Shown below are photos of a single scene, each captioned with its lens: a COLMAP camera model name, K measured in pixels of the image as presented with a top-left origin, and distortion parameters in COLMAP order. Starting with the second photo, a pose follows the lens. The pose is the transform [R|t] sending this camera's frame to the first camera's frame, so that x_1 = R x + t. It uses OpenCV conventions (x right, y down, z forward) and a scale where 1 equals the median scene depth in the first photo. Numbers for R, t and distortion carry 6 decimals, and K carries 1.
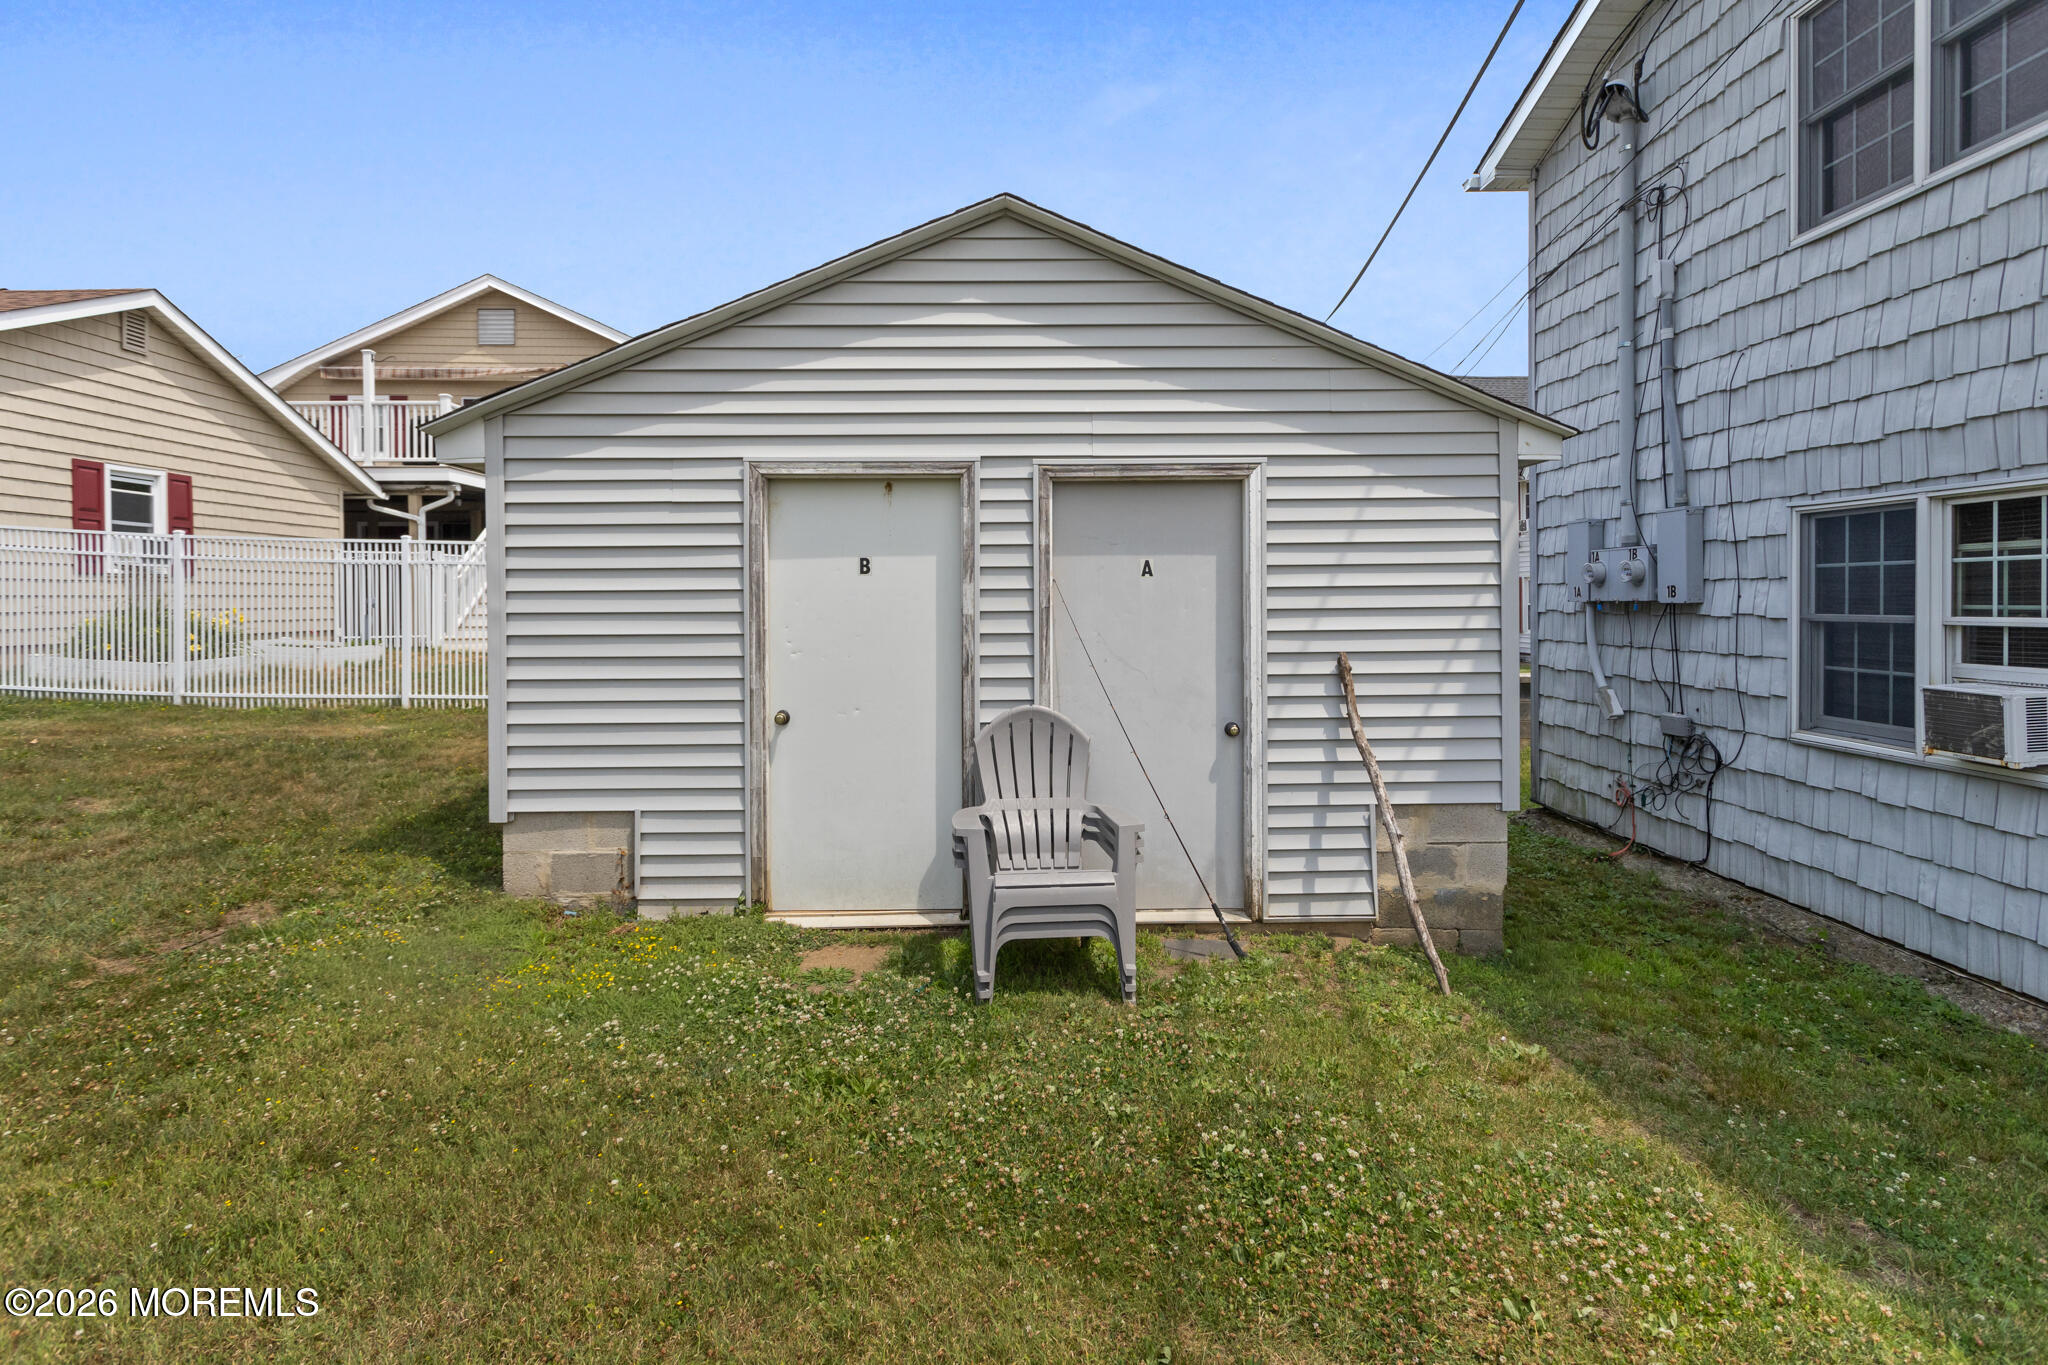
lens RADIAL K [[976.3, 0, 1026.7], [0, 976.3, 608.7], [0, 0, 1]] dist [0.001168, -0.001223]
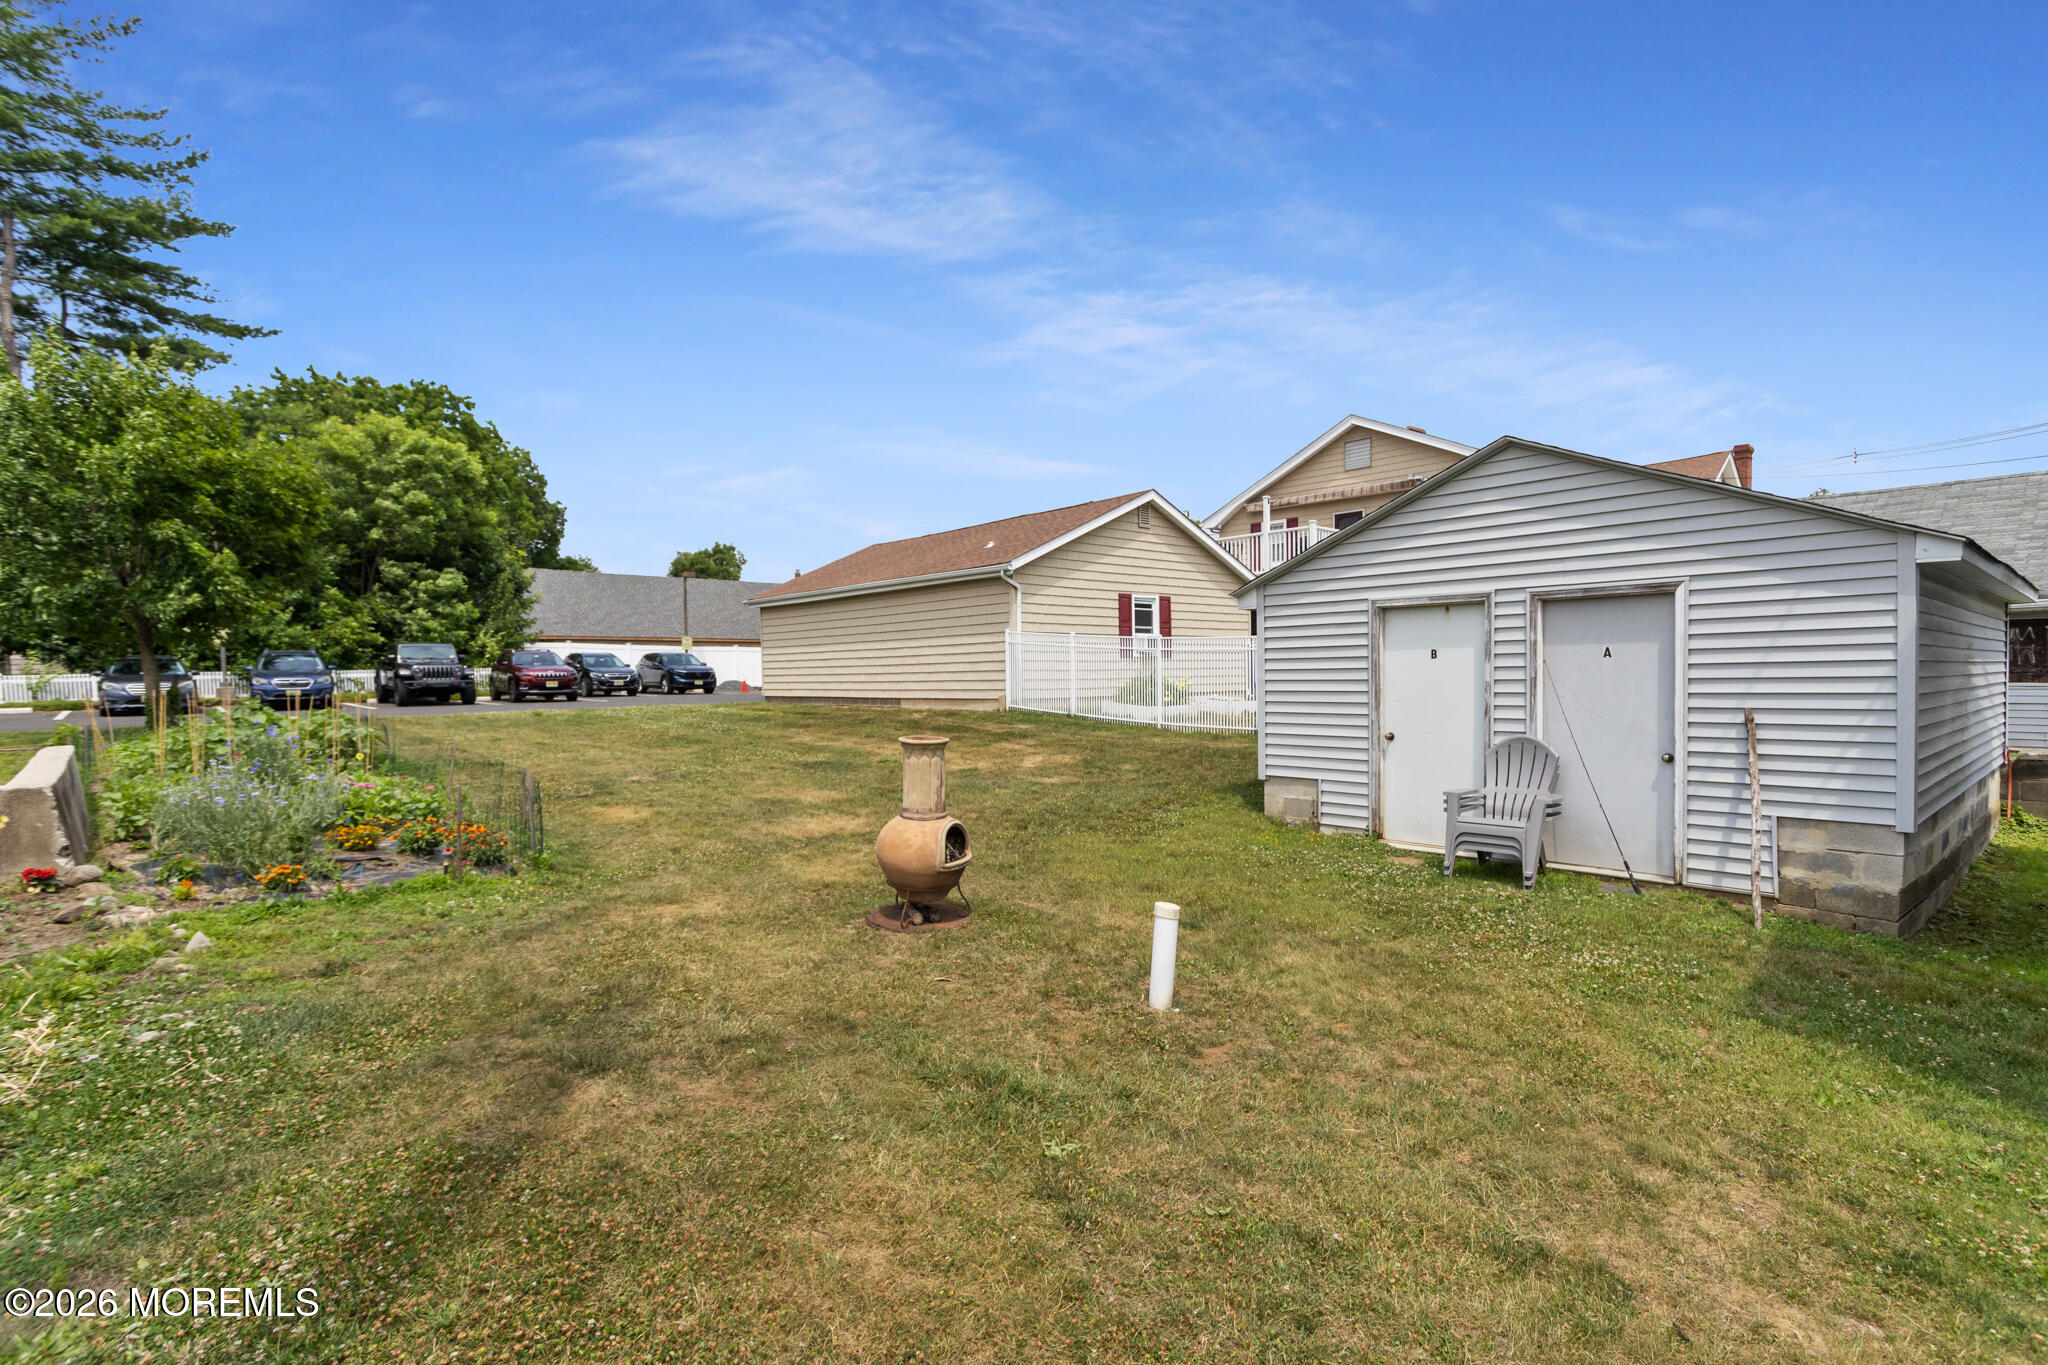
lens RADIAL K [[976.3, 0, 1038.3], [0, 976.3, 716.1], [0, 0, 1]] dist [0.001168, -0.001223]
pose [[0.654077, 0.028723, -0.755883, 0.717964], [0.004409, 0.999117, 0.041780, -0.007910], [0.756415, -0.030660, 0.653373, -0.725385]]
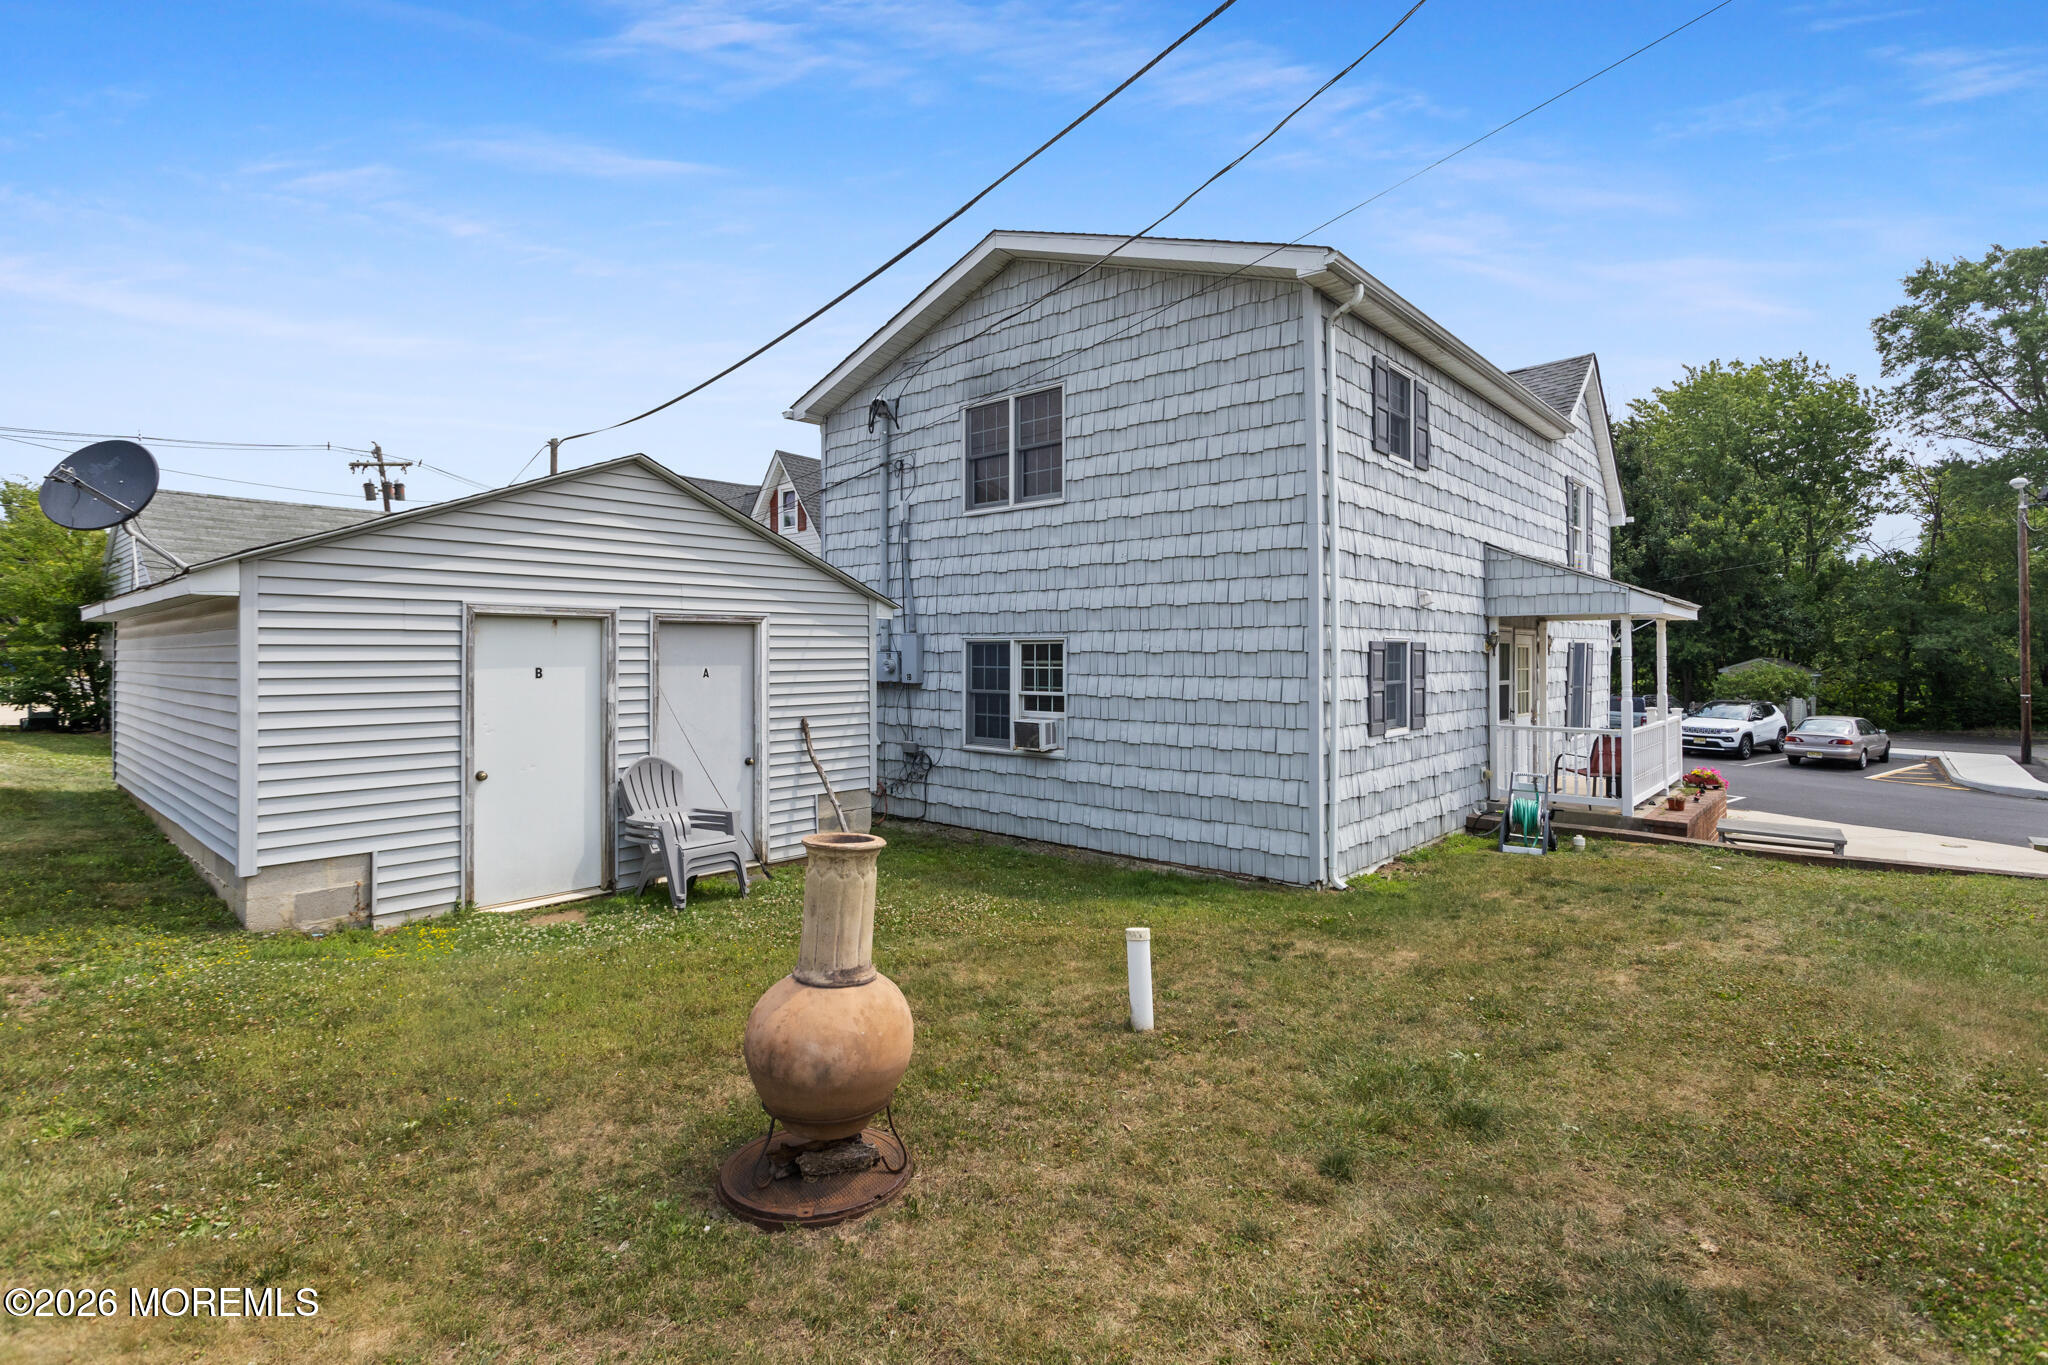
lens RADIAL K [[976.3, 0, 1030.7], [0, 976.3, 666.7], [0, 0, 1]] dist [0.001168, -0.001223]
pose [[0.674928, -0.003096, 0.737877, -0.778509], [0.002944, 0.999995, 0.001504, -0.053450], [-0.737877, 0.001157, 0.674934, -0.612306]]
